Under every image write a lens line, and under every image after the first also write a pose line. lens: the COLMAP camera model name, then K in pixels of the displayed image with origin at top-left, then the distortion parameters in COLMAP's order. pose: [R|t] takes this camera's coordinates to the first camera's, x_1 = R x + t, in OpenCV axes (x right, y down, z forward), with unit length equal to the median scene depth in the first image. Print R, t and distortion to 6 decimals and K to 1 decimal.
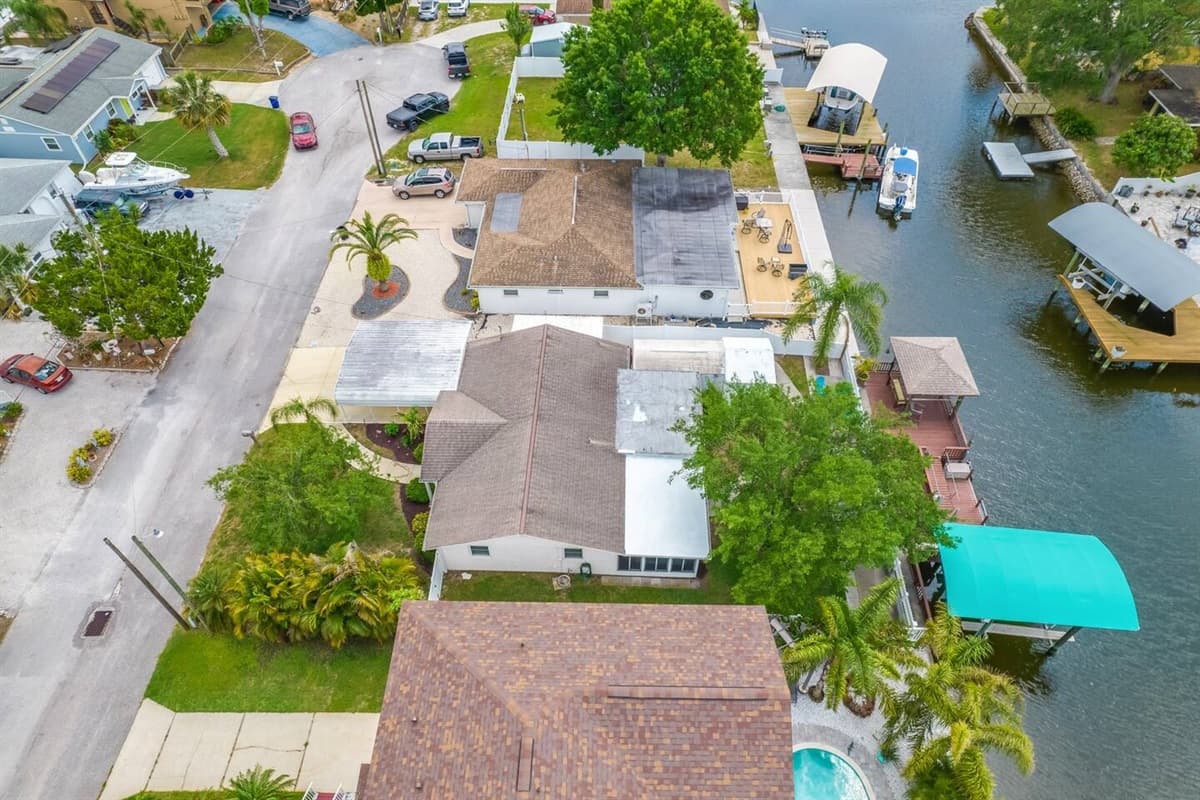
lens RADIAL K [[776.3, 0, 589.3], [0, 776.3, 398.7], [0, 0, 1]] dist [-0.062678, 0.078057]
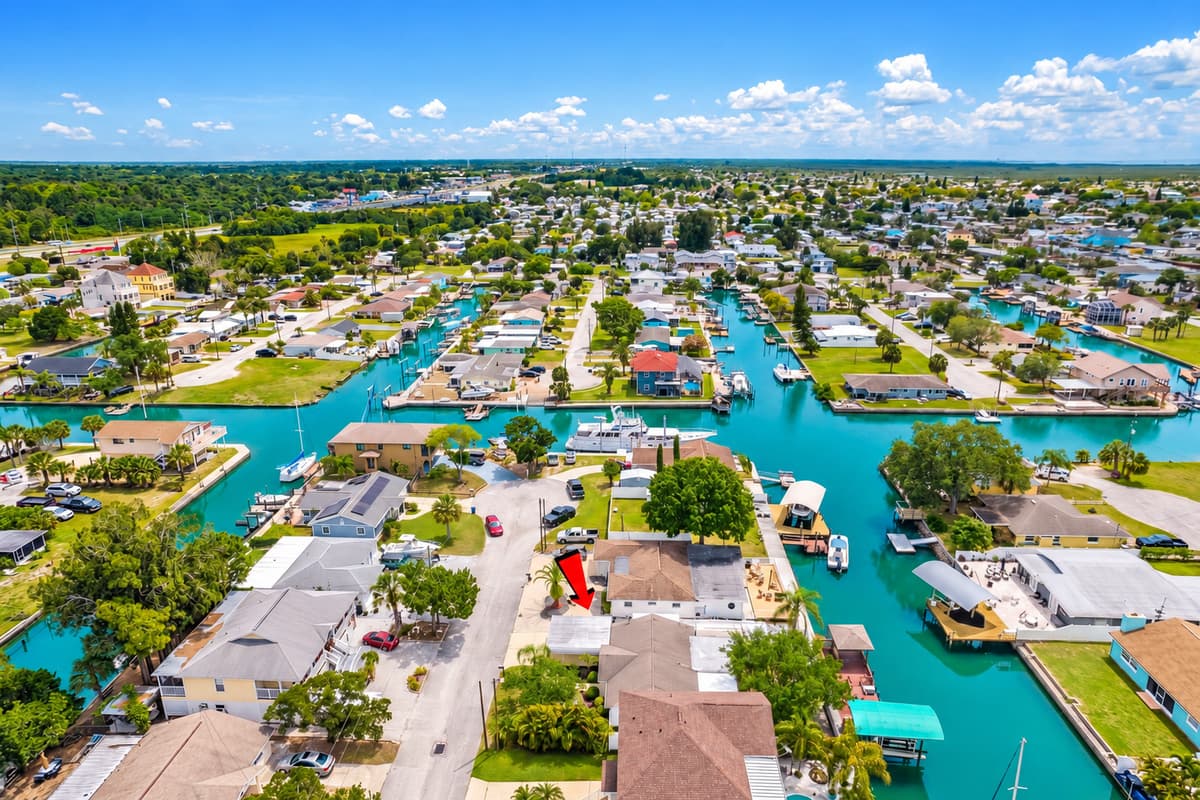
lens RADIAL K [[761.3, 0, 600.0], [0, 761.3, 400.0], [0, 0, 1]] dist [-0.055934, 0.068139]
pose [[0.999865, 0.004367, -0.015871, -0.120792], [-0.011721, 0.865843, -0.500179, 0.303695], [0.011558, 0.500297, 0.865777, -0.727541]]
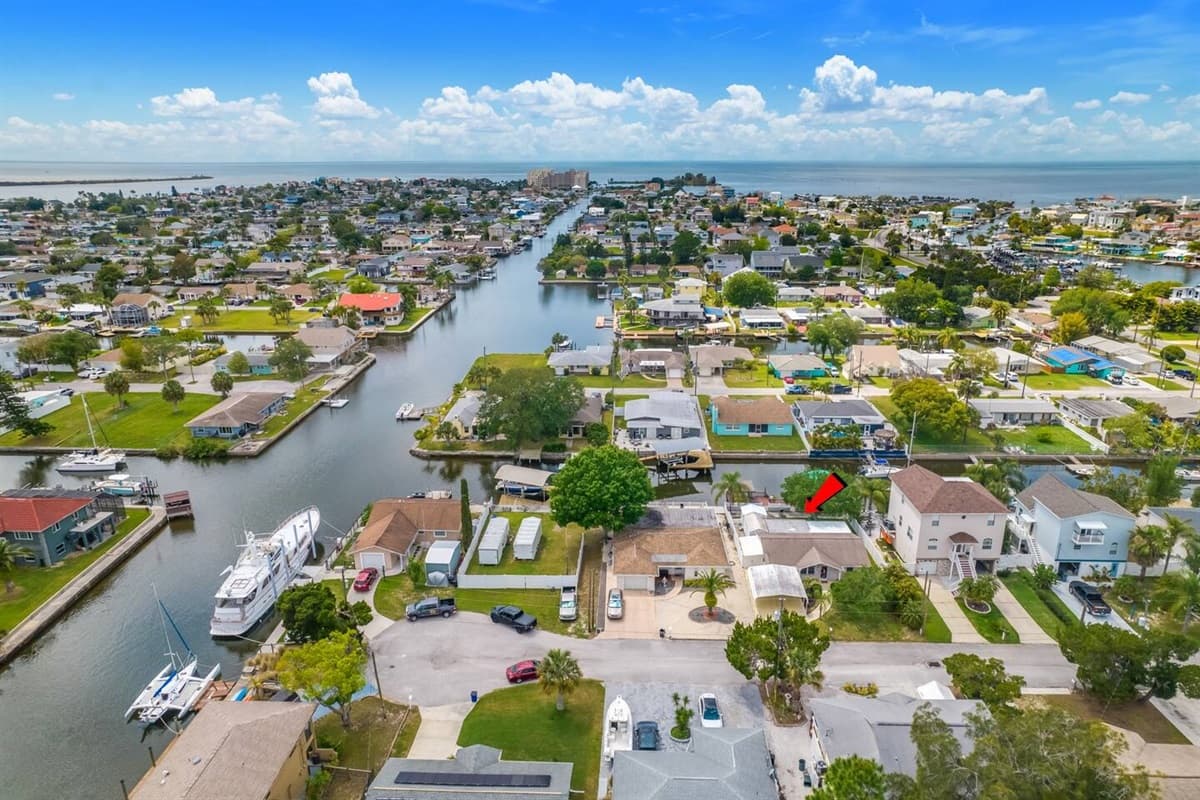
lens RADIAL K [[761.3, 0, 600.0], [0, 761.3, 400.0], [0, 0, 1]] dist [-0.055934, 0.068139]
pose [[-0.002231, -0.303202, 0.952924, -1.633821], [0.740738, 0.639667, 0.205264, -0.921573], [-0.671791, 0.706324, 0.223166, 0.375190]]
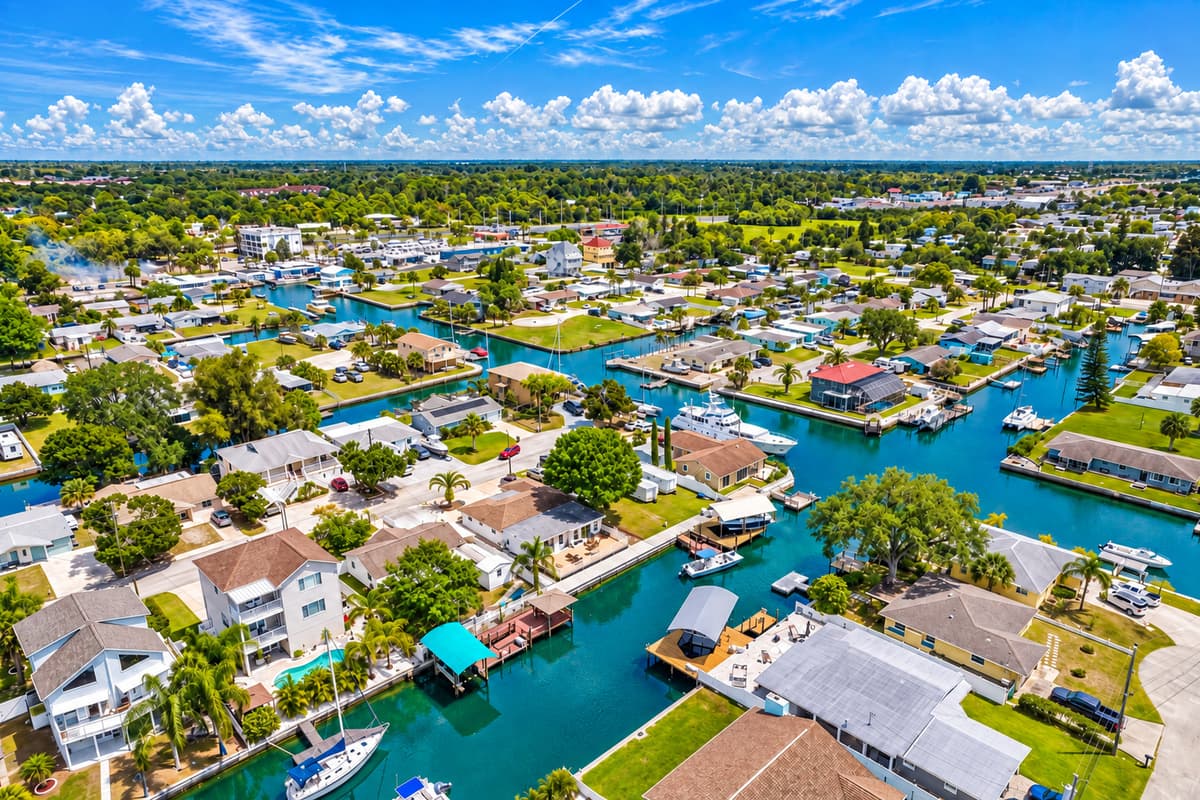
lens RADIAL K [[766.7, 0, 603.6], [0, 766.7, 396.6], [0, 0, 1]] dist [-0.057961, 0.068237]
pose [[0.724863, 0.208587, -0.656555, 1.356908], [-0.511705, 0.801119, -0.310428, 0.060248], [0.461228, 0.560981, 0.687437, -0.487161]]
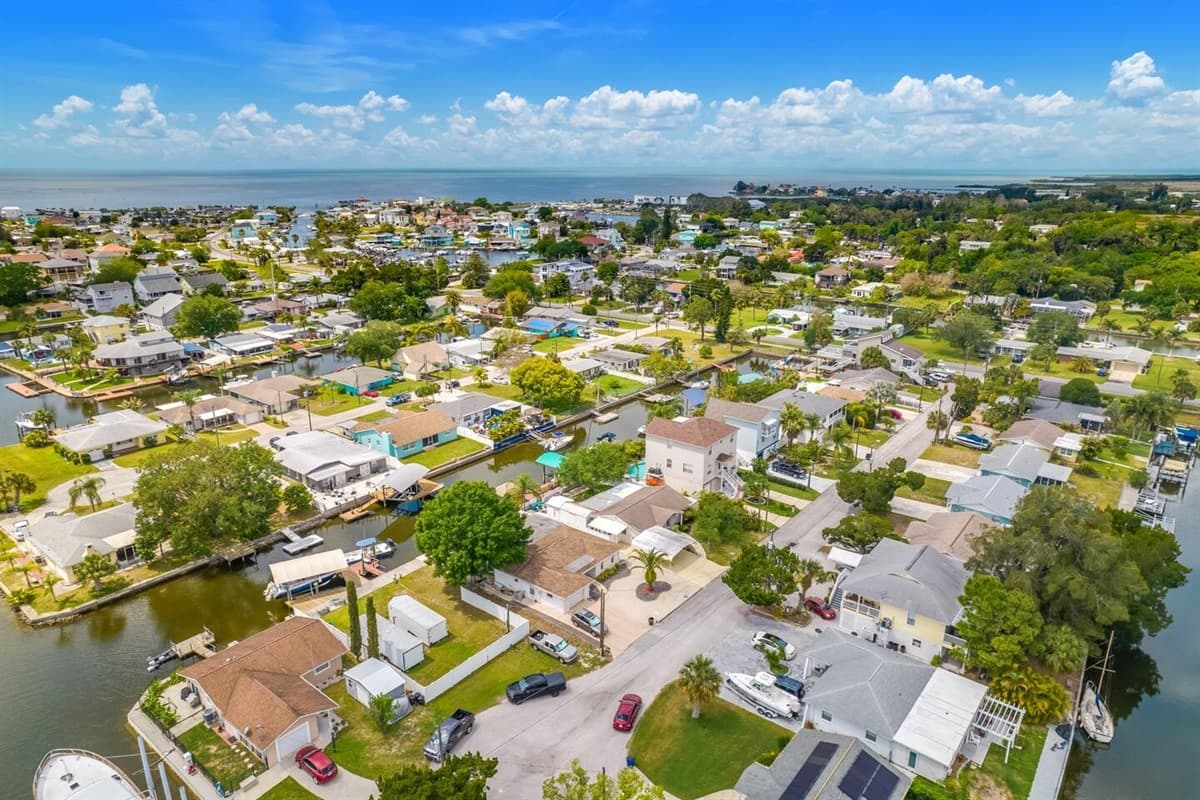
lens RADIAL K [[776.3, 0, 589.3], [0, 776.3, 398.7], [0, 0, 1]] dist [-0.062678, 0.078057]
pose [[-0.802432, -0.171655, 0.571522, -1.046964], [0.441678, 0.473180, 0.762247, -1.713497], [-0.401276, 0.864080, -0.303879, 1.109395]]
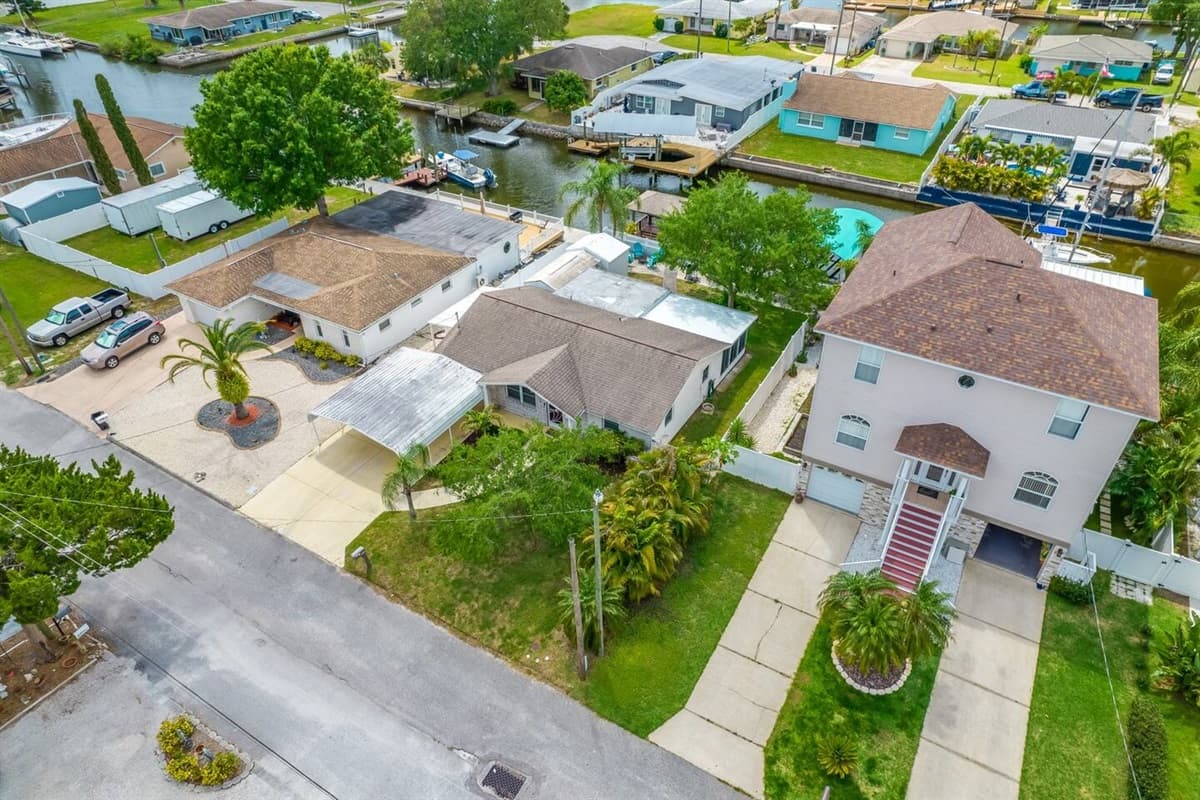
lens RADIAL K [[766.7, 0, 603.6], [0, 766.7, 396.6], [0, 0, 1]] dist [-0.057961, 0.068237]
pose [[0.483710, -0.512683, 0.709352, -0.572003], [0.646486, 0.755626, 0.105285, 0.003817], [-0.589983, 0.407659, 0.696947, 0.189394]]
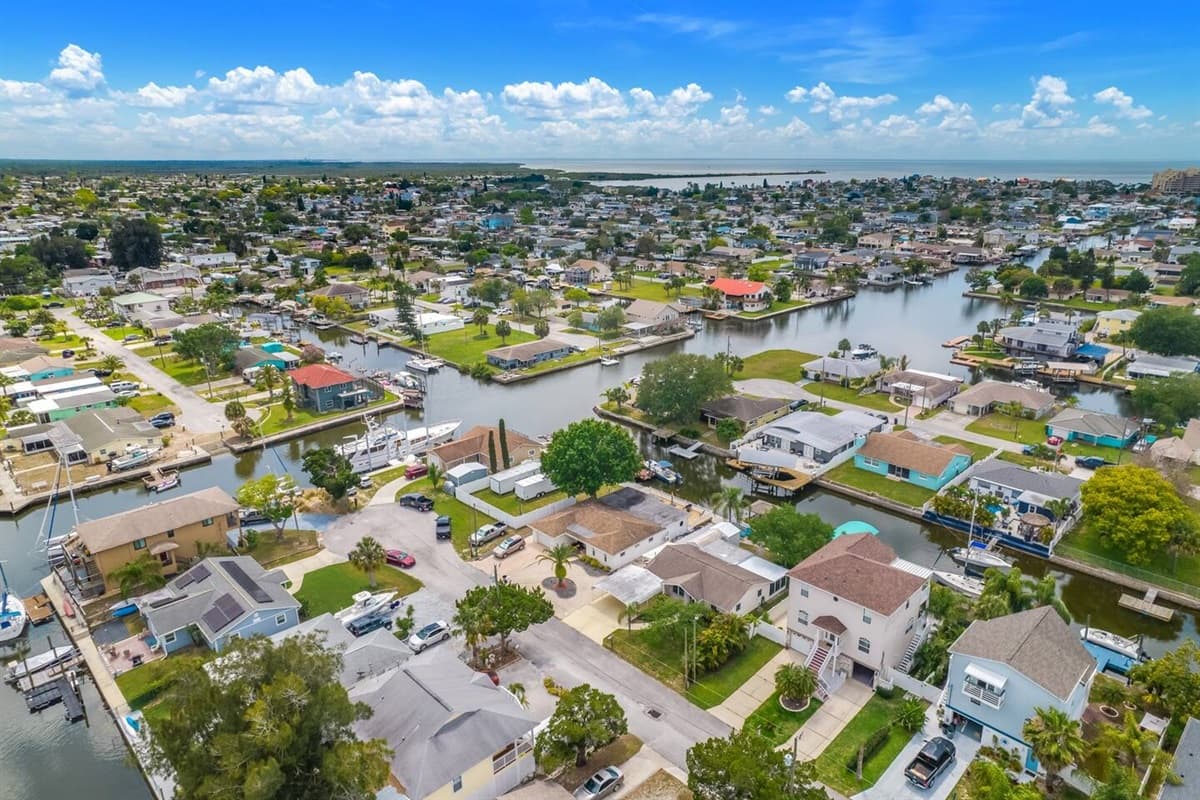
lens RADIAL K [[761.0, 0, 614.6], [0, 761.0, 389.5], [0, 0, 1]] dist [-0.026761, 0.002714]
pose [[0.684174, -0.212866, 0.697562, -1.245422], [0.538857, 0.792070, -0.286809, 0.077717], [-0.491466, 0.572113, 0.656618, -0.525017]]
